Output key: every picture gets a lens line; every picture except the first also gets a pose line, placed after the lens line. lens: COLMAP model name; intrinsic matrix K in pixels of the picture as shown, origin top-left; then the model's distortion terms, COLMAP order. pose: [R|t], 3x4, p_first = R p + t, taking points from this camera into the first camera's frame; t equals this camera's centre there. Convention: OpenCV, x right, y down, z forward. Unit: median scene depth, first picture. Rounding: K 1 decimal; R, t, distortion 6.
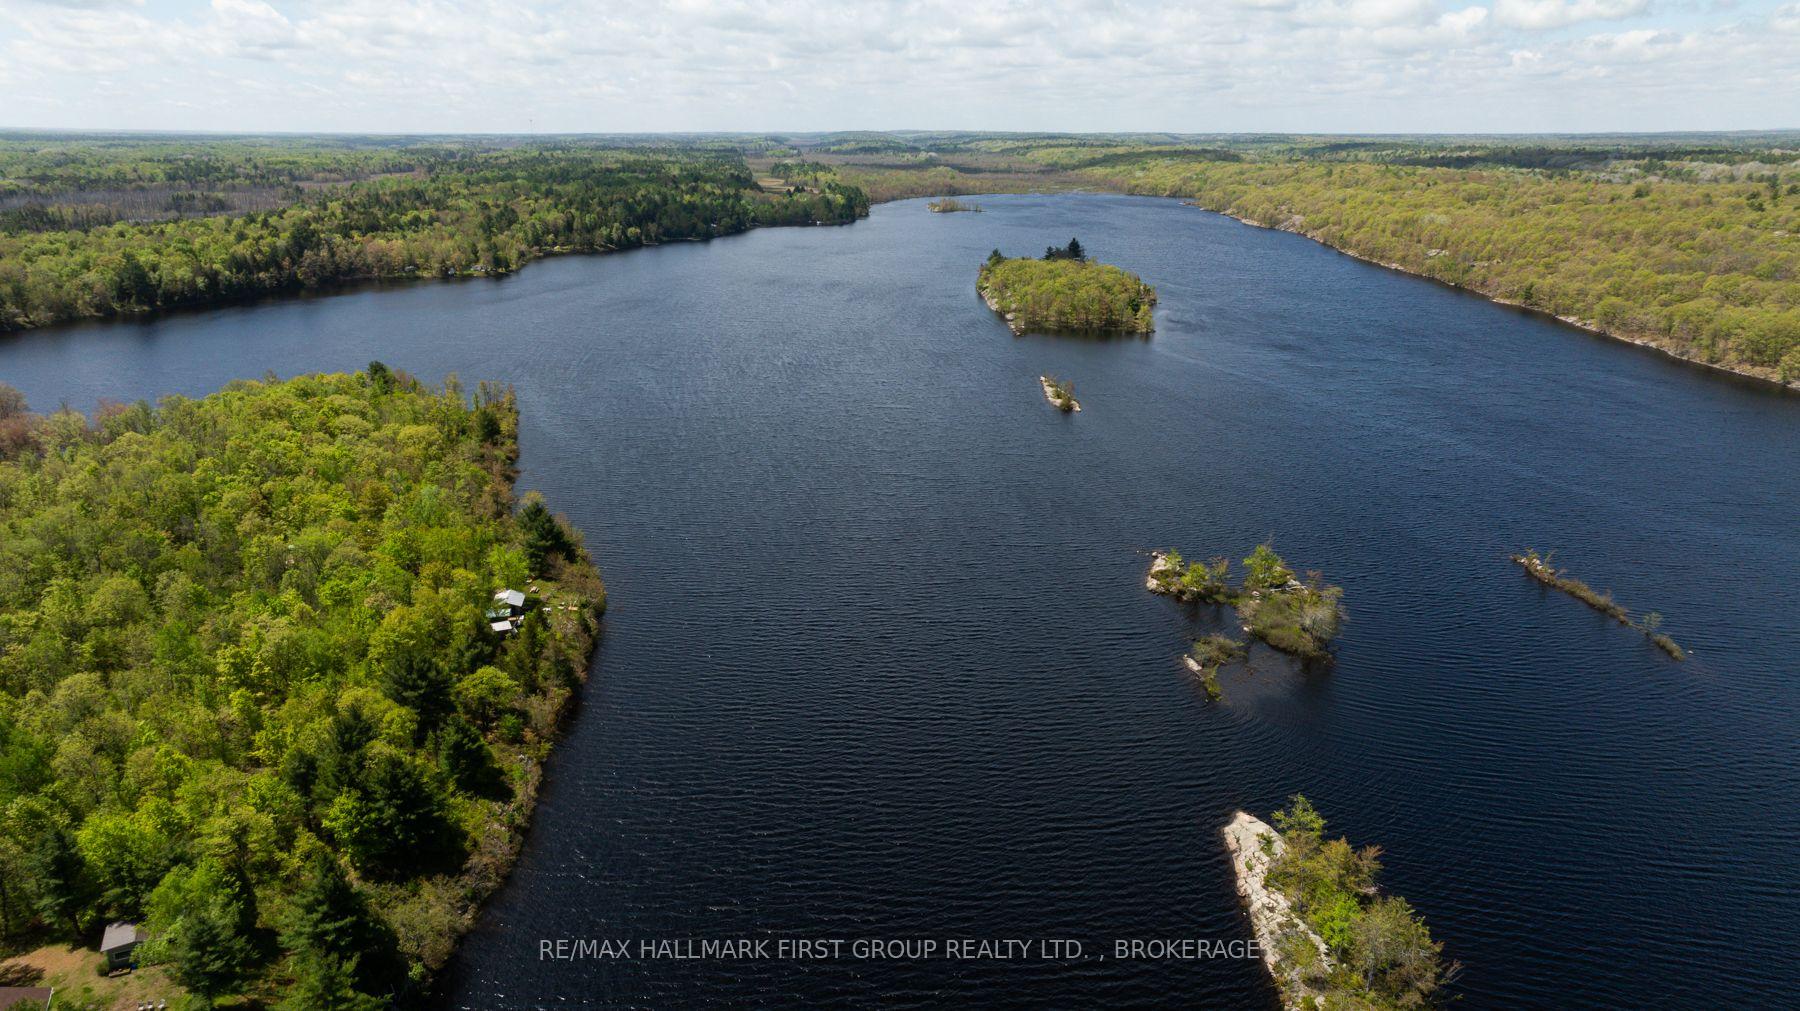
lens RADIAL K [[1263.8, 0, 896.6], [0, 1263.8, 496.5], [0, 0, 1]] dist [-0.033112, 0.065953]
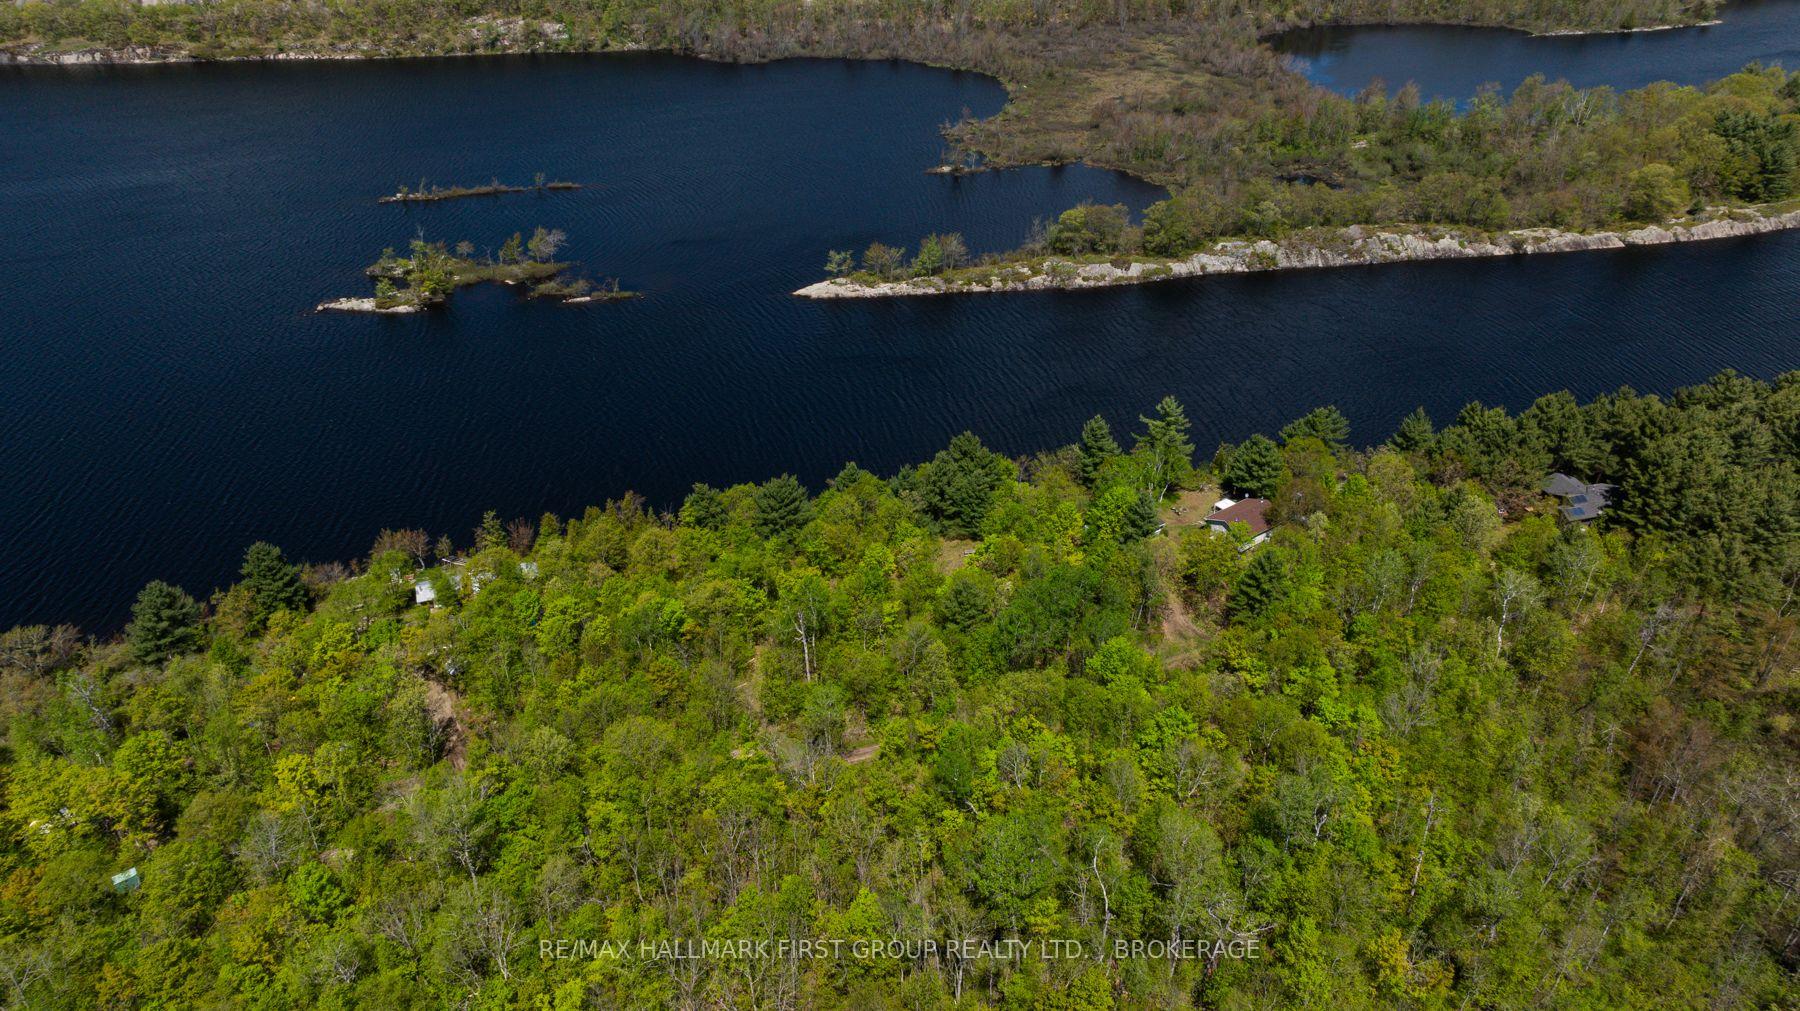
lens RADIAL K [[1263.8, 0, 906.4], [0, 1263.8, 519.5], [0, 0, 1]] dist [-0.033112, 0.065953]
pose [[-0.166495, -0.530463, 0.831197, -0.423067], [0.275708, 0.784295, 0.555758, -0.132418], [-0.946712, 0.321699, 0.015671, 0.289022]]
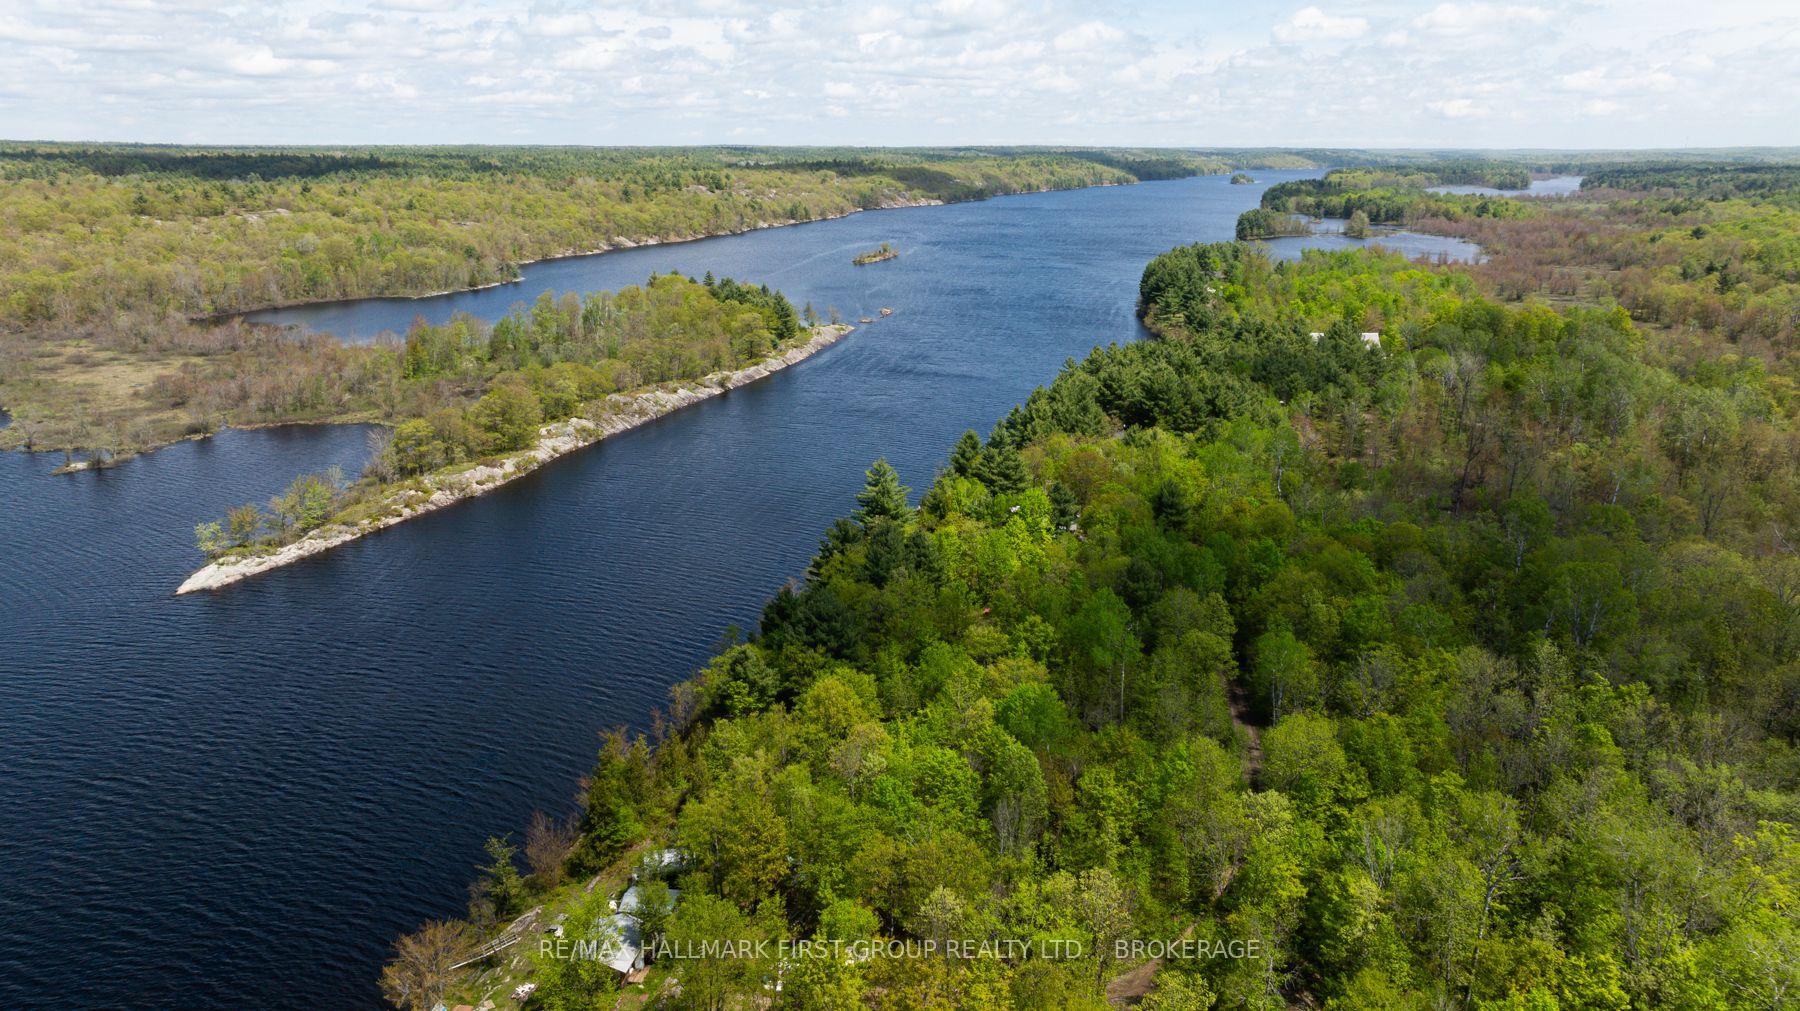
lens RADIAL K [[1263.8, 0, 904.8], [0, 1263.8, 504.4], [0, 0, 1]] dist [-0.033112, 0.065953]
pose [[-0.945157, -0.094785, 0.312561, -0.224083], [0.086075, 0.850852, 0.518306, -0.113160], [-0.315071, 0.516784, -0.796030, 0.521136]]
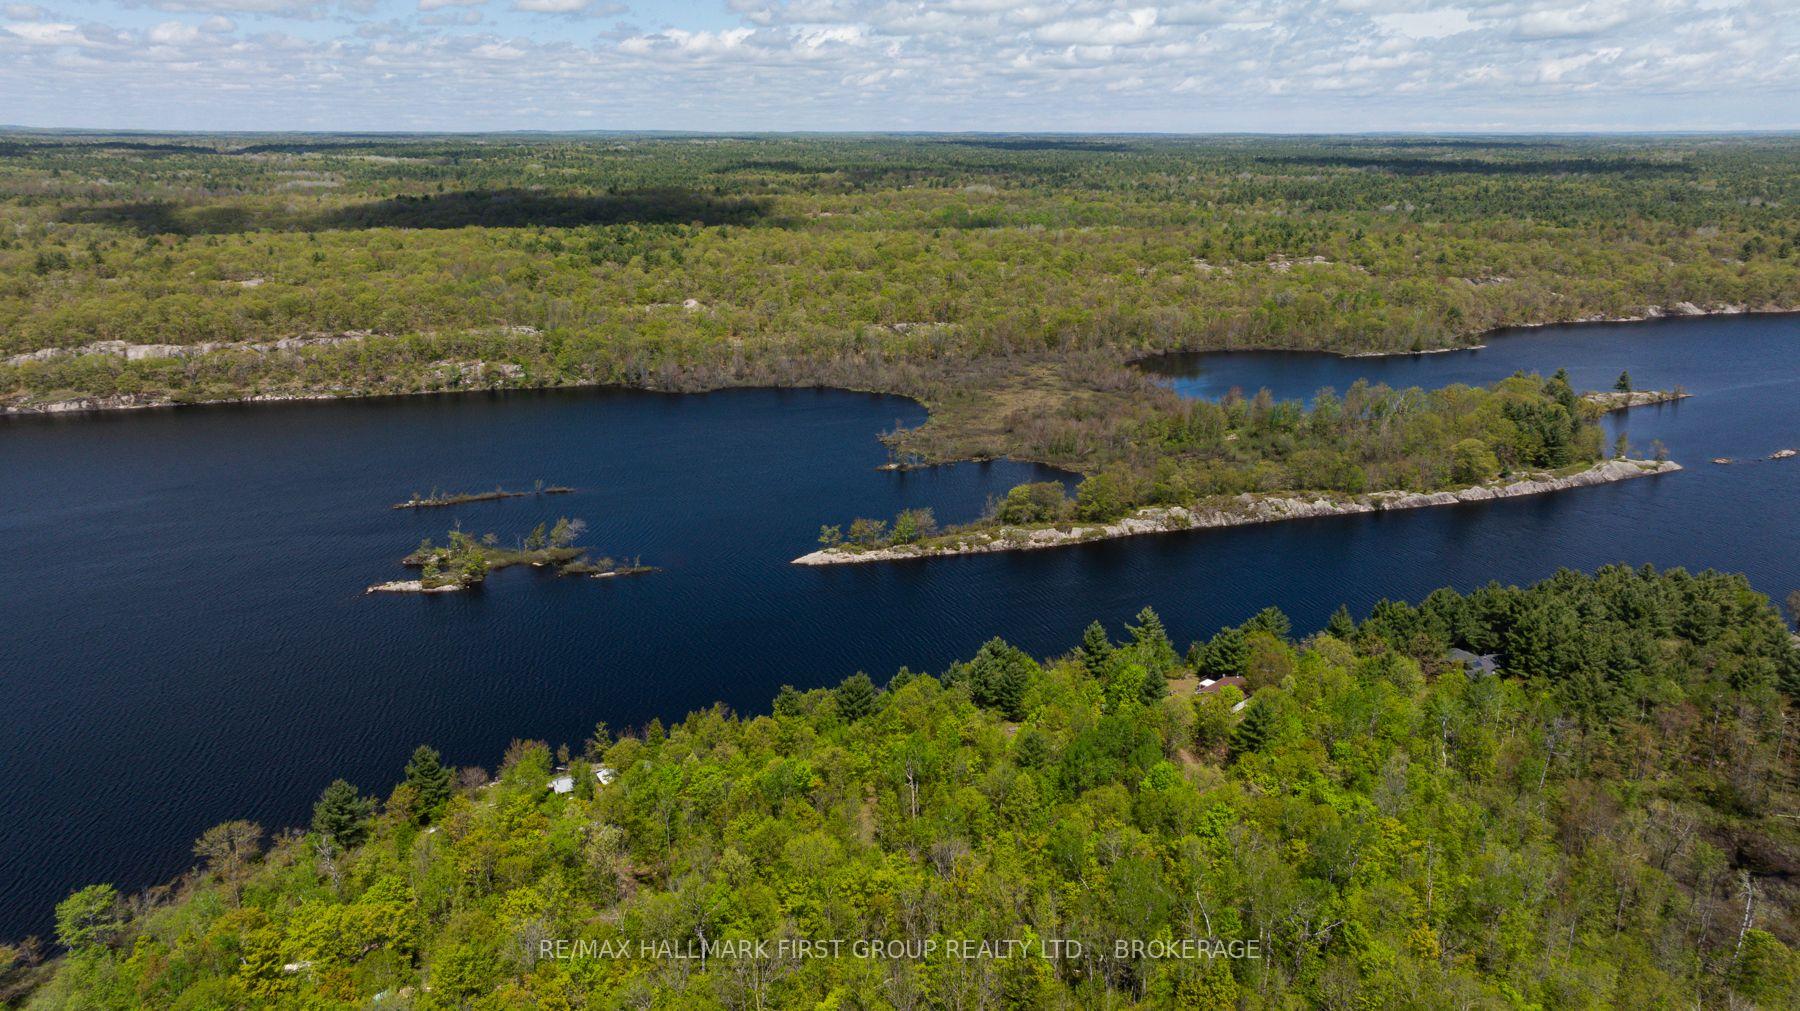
lens RADIAL K [[1263.8, 0, 903.1], [0, 1263.8, 537.1], [0, 0, 1]] dist [-0.033112, 0.065953]
pose [[-0.284360, -0.299297, 0.910802, -0.496787], [0.268774, 0.887037, 0.375401, -0.152843], [-0.920272, 0.351549, -0.171794, 0.364708]]
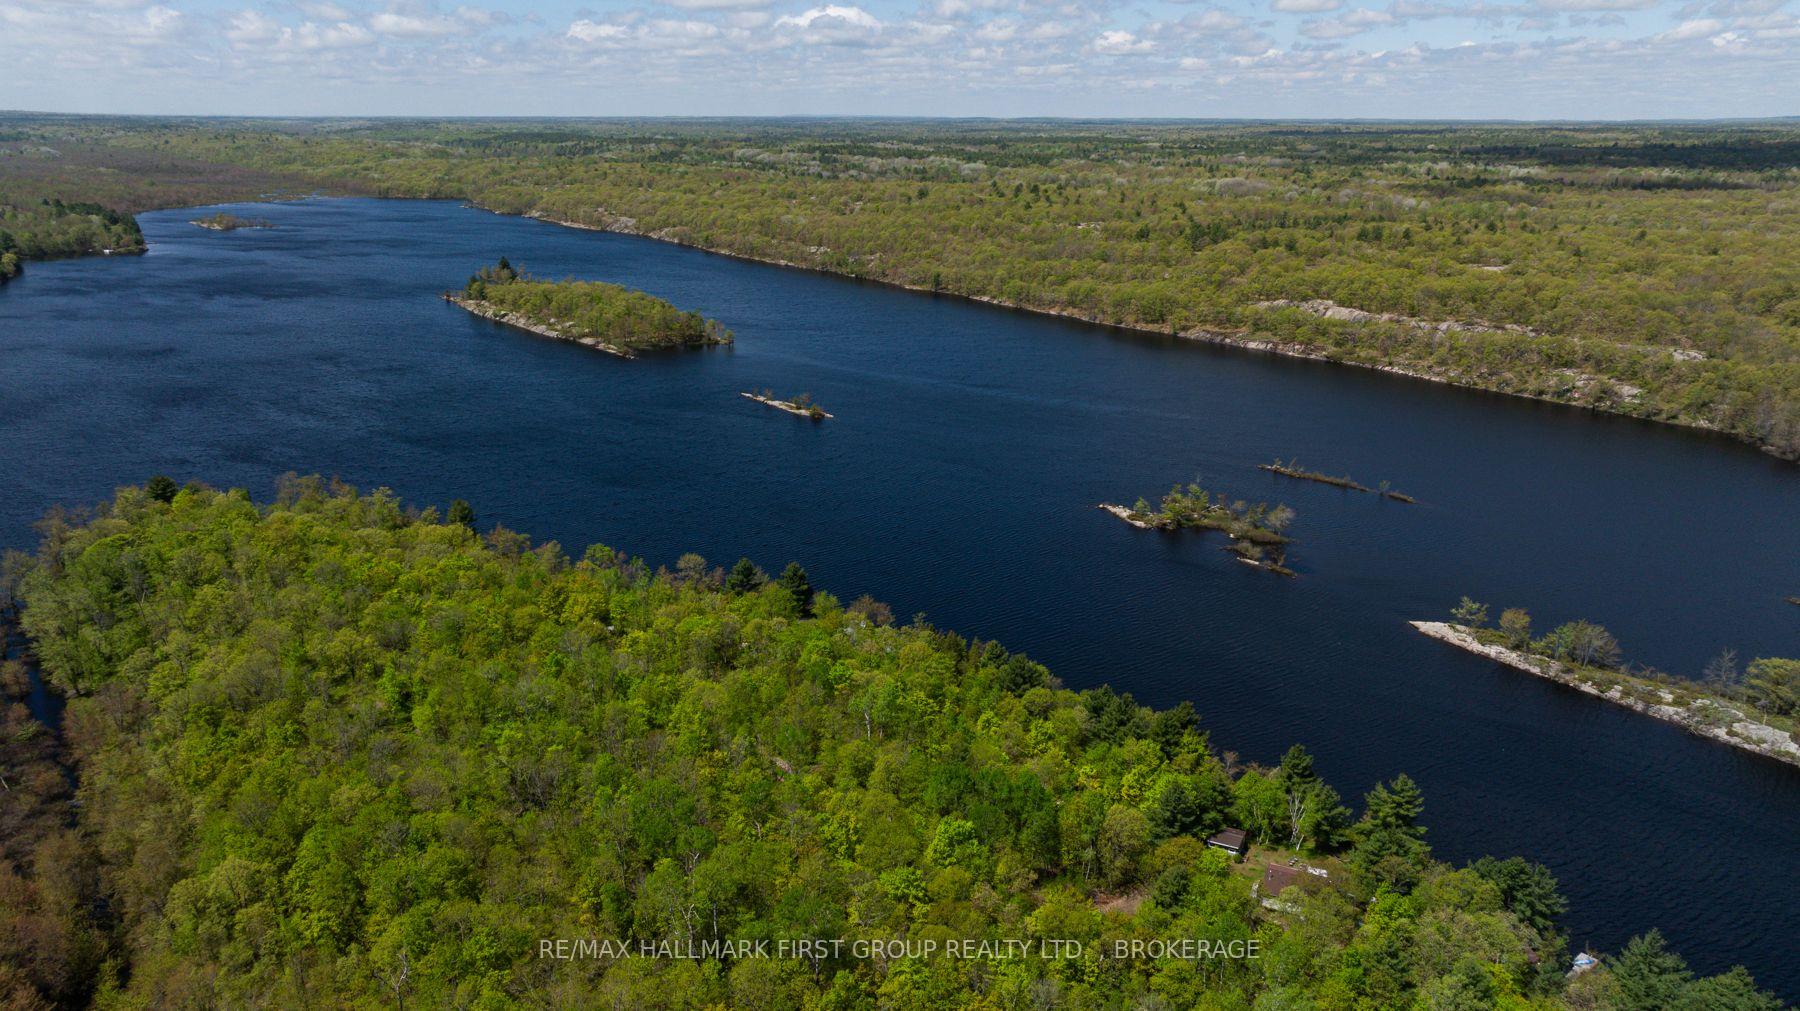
lens RADIAL K [[1263.8, 0, 896.3], [0, 1263.8, 524.6], [0, 0, 1]] dist [-0.033112, 0.065953]
pose [[0.788149, -0.188473, 0.585918, -0.397759], [0.169193, 0.981631, 0.088173, -0.047587], [-0.591773, 0.029640, 0.805559, 0.006282]]
